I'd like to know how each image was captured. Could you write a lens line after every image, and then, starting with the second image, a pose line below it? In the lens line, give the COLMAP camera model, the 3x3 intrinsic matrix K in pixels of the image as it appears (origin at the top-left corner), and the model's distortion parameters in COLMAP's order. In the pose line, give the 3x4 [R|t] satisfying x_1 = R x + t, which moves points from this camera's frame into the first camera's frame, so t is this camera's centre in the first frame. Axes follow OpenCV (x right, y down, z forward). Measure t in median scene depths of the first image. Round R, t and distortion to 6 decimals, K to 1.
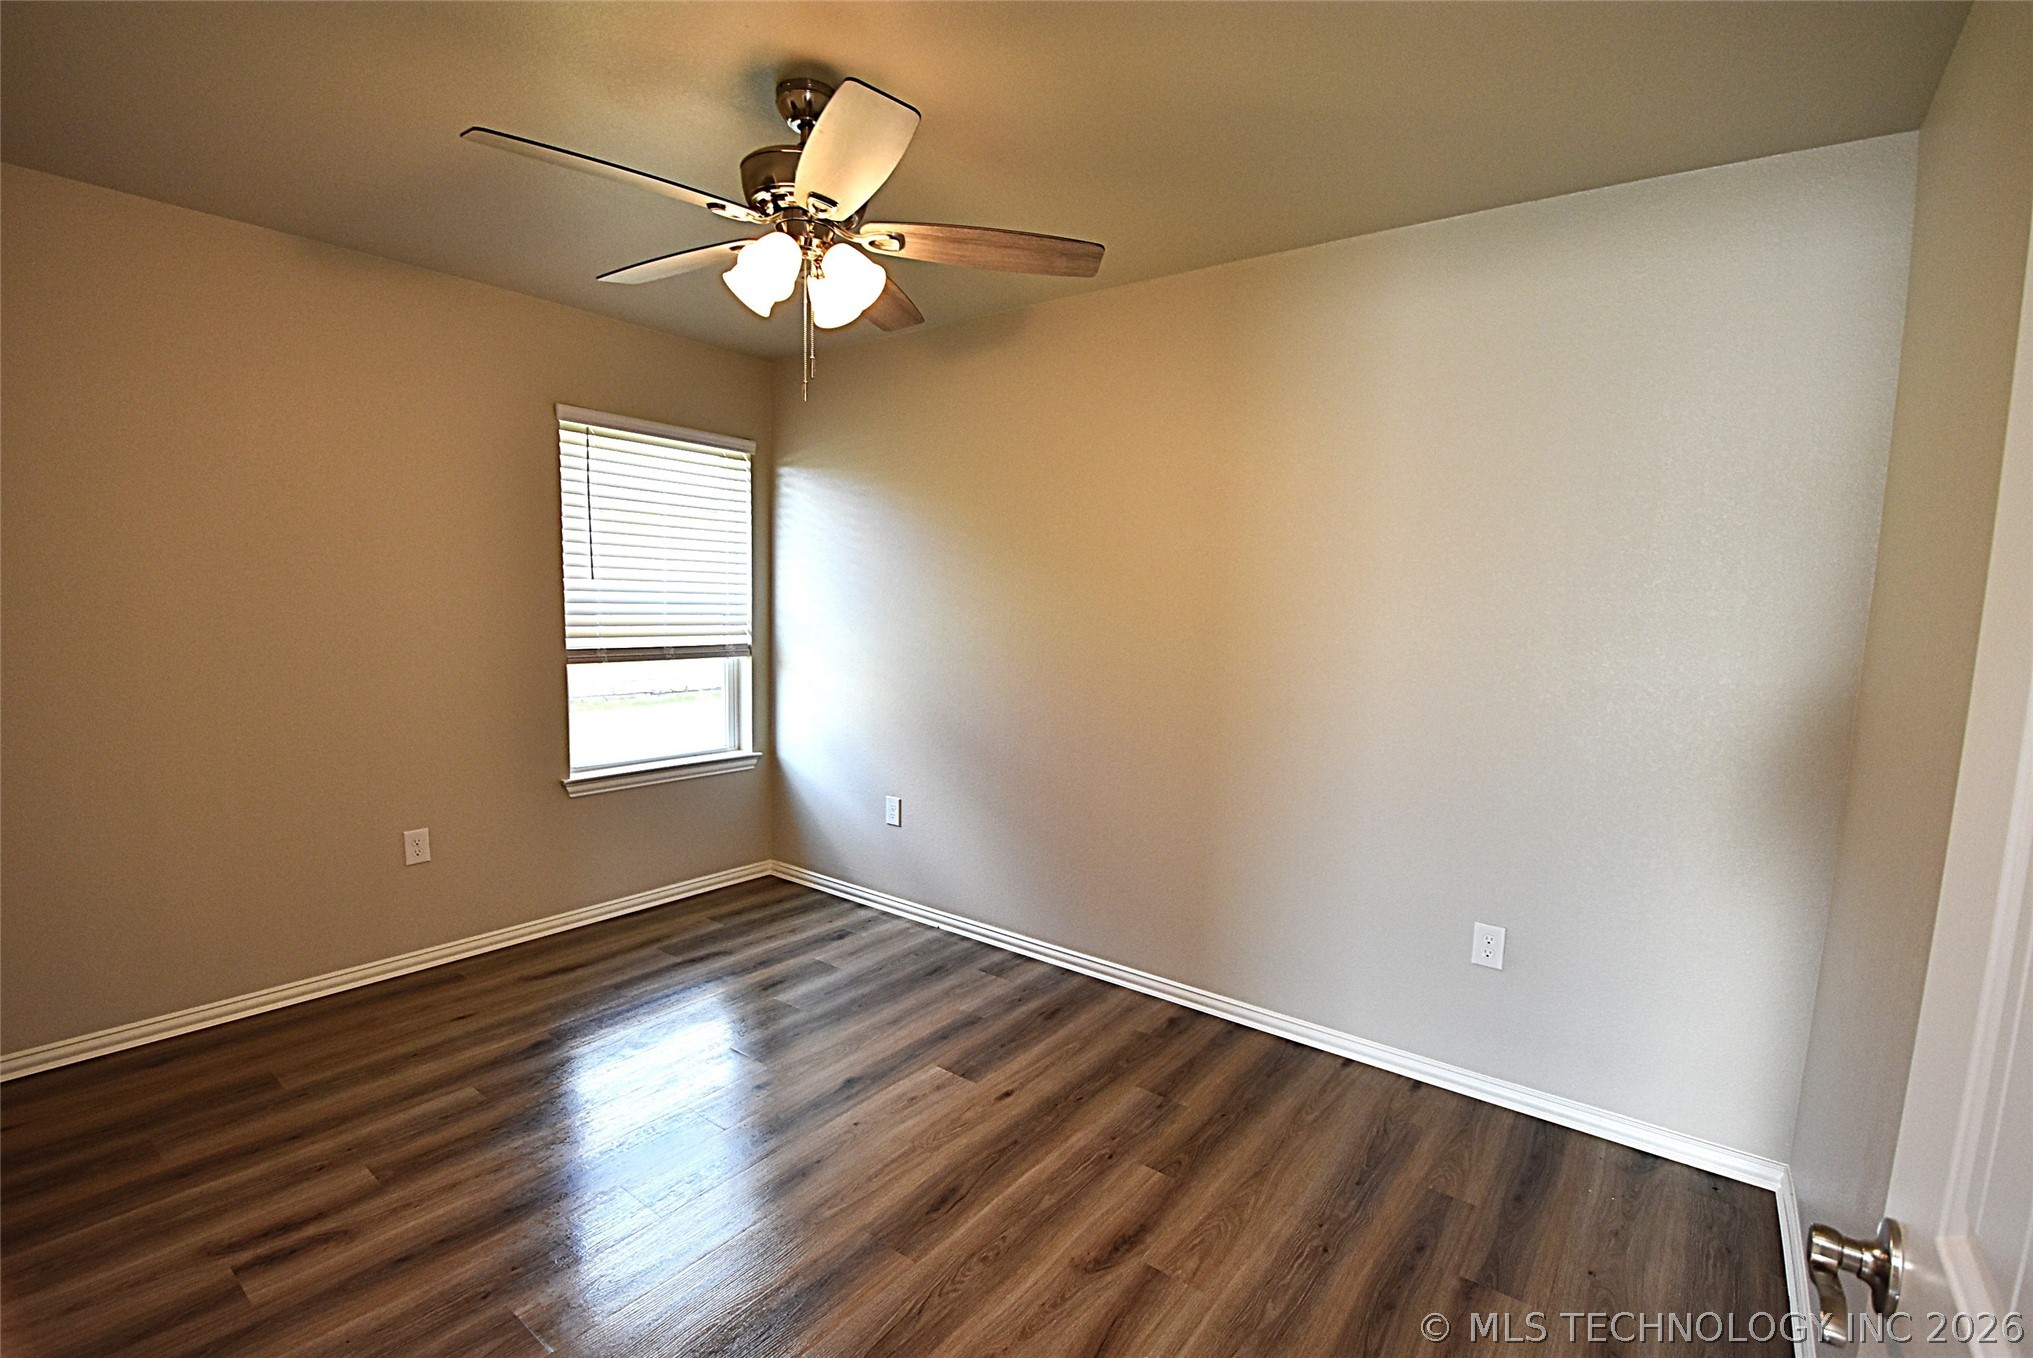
lens RADIAL K [[920.0, 0, 1016.0], [0, 920.0, 707.4], [0, 0, 1]] dist [0.012547, -0.025761]
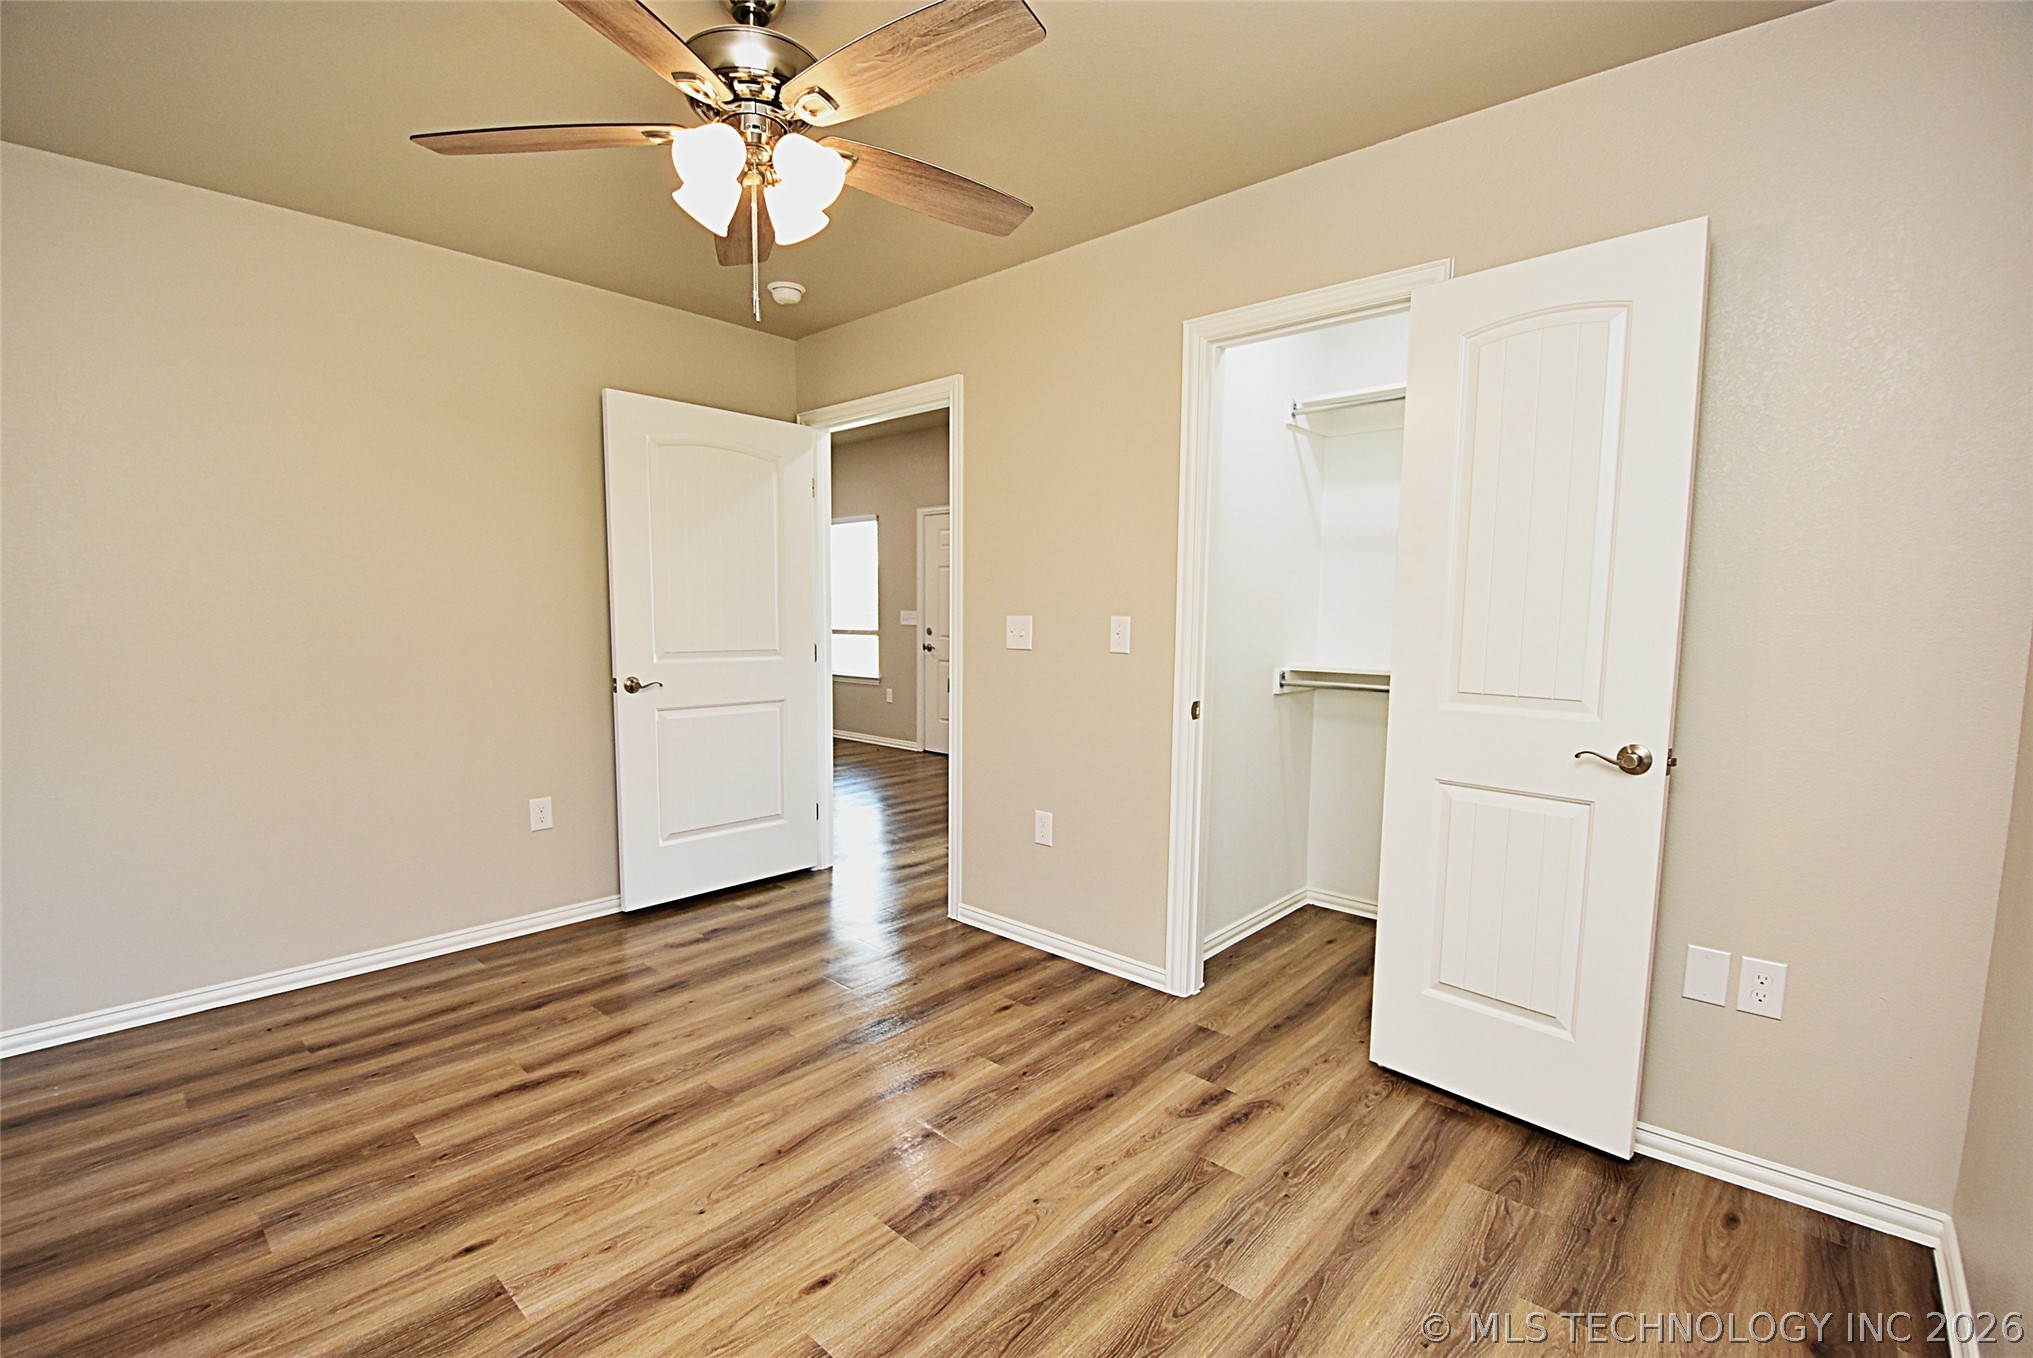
lens RADIAL K [[920.0, 0, 1016.0], [0, 920.0, 707.4], [0, 0, 1]] dist [0.012547, -0.025761]
pose [[-0.995882, -0.044077, 0.079227, -0.537804], [-0.025916, 0.975803, 0.217111, -0.159612], [-0.086879, 0.214164, -0.972926, 1.836193]]
